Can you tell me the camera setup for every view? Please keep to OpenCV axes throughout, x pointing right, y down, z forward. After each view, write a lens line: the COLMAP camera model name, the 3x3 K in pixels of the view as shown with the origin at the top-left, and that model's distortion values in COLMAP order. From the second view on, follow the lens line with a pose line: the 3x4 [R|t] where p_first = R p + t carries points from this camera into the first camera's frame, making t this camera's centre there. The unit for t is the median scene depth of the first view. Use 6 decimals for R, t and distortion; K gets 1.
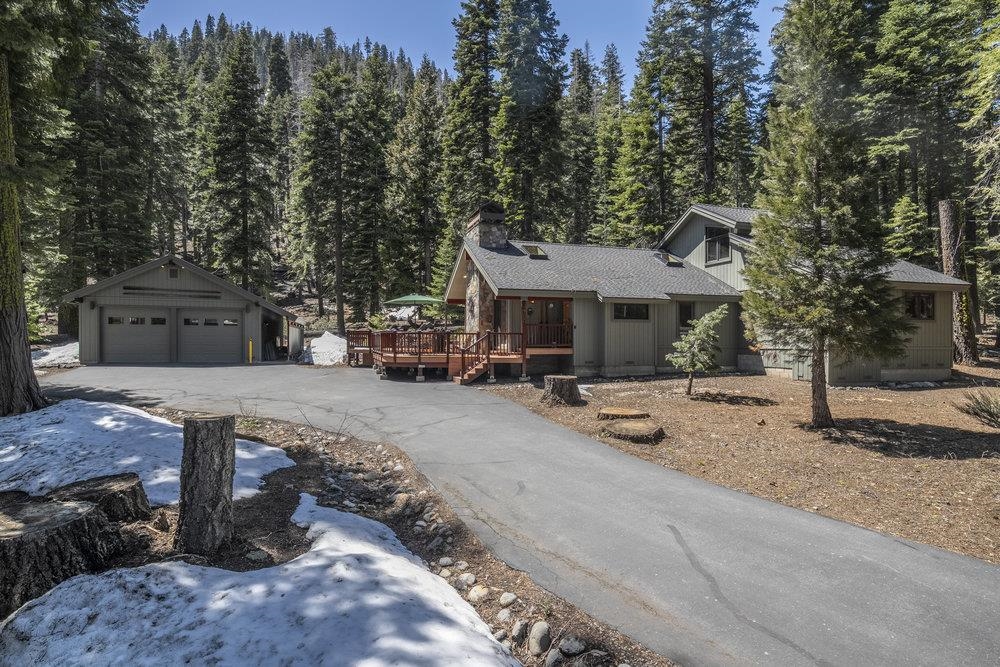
lens RADIAL K [[522.4, 0, 498.4], [0, 522.4, 336.0], [0, 0, 1]] dist [-0.001220, 0.000000]
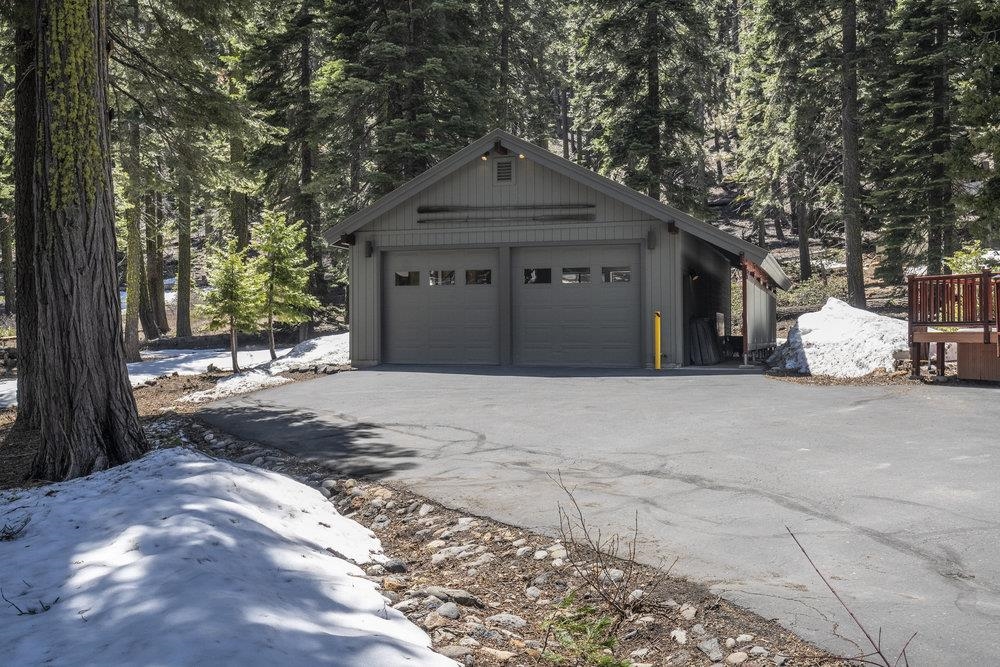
lens RADIAL K [[976.6, 0, 498.7], [0, 976.6, 332.9], [0, 0, 1]] dist [-0.001088, 0.000000]
pose [[0.812345, -0.008126, -0.583120, -0.123925], [0.008594, 0.999961, -0.001962, 0.023027], [0.583114, -0.003418, 0.812383, 0.292796]]
